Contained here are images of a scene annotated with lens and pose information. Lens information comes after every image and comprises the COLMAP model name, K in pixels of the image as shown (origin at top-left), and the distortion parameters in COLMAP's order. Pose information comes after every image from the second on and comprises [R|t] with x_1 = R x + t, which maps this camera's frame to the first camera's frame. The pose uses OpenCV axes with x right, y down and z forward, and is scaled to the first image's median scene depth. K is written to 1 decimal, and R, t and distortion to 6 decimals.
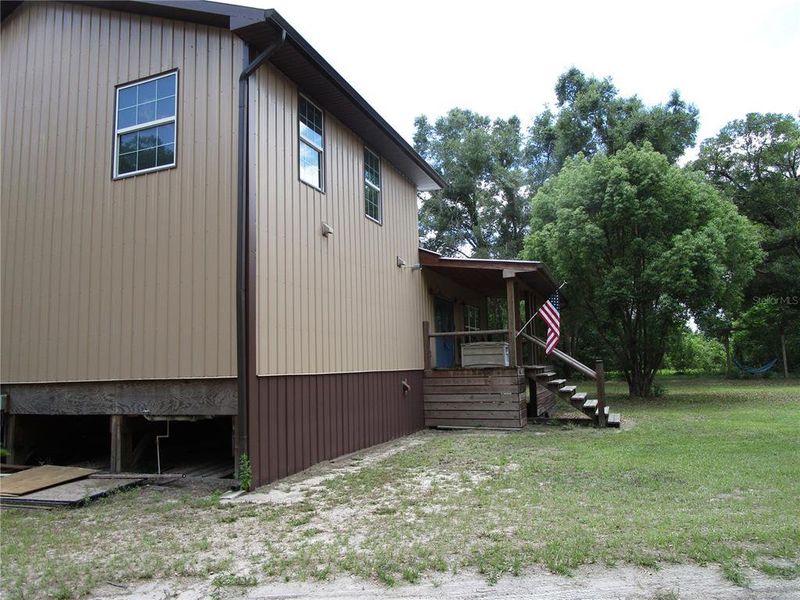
lens RADIAL K [[581.9, 0, 397.6], [0, 581.9, 301.1], [0, 0, 1]] dist [-0.036463, 0.014507]
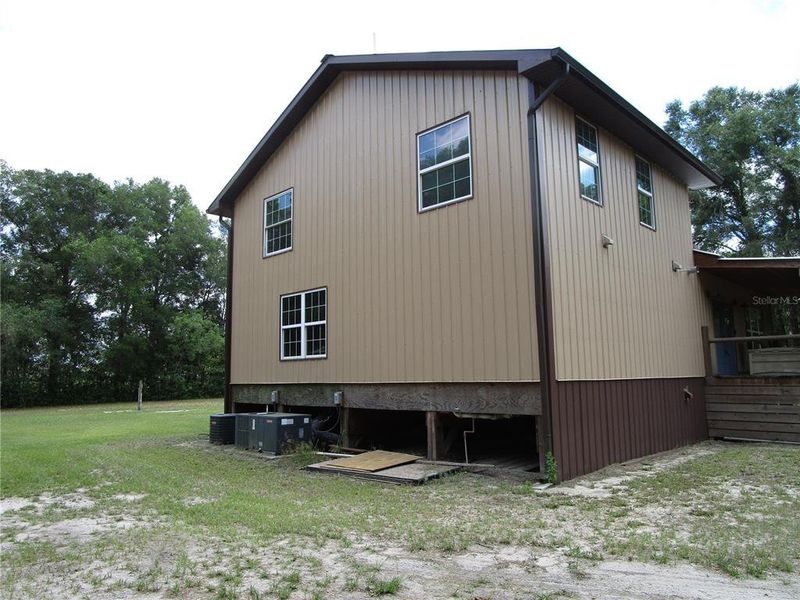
lens RADIAL K [[581.9, 0, 382.2], [0, 581.9, 299.9], [0, 0, 1]] dist [-0.036463, 0.014507]
pose [[0.913196, -0.032972, -0.406185, -0.083414], [0.029218, 0.999454, -0.015442, -0.015817], [0.406472, 0.002234, 0.913660, -0.129259]]
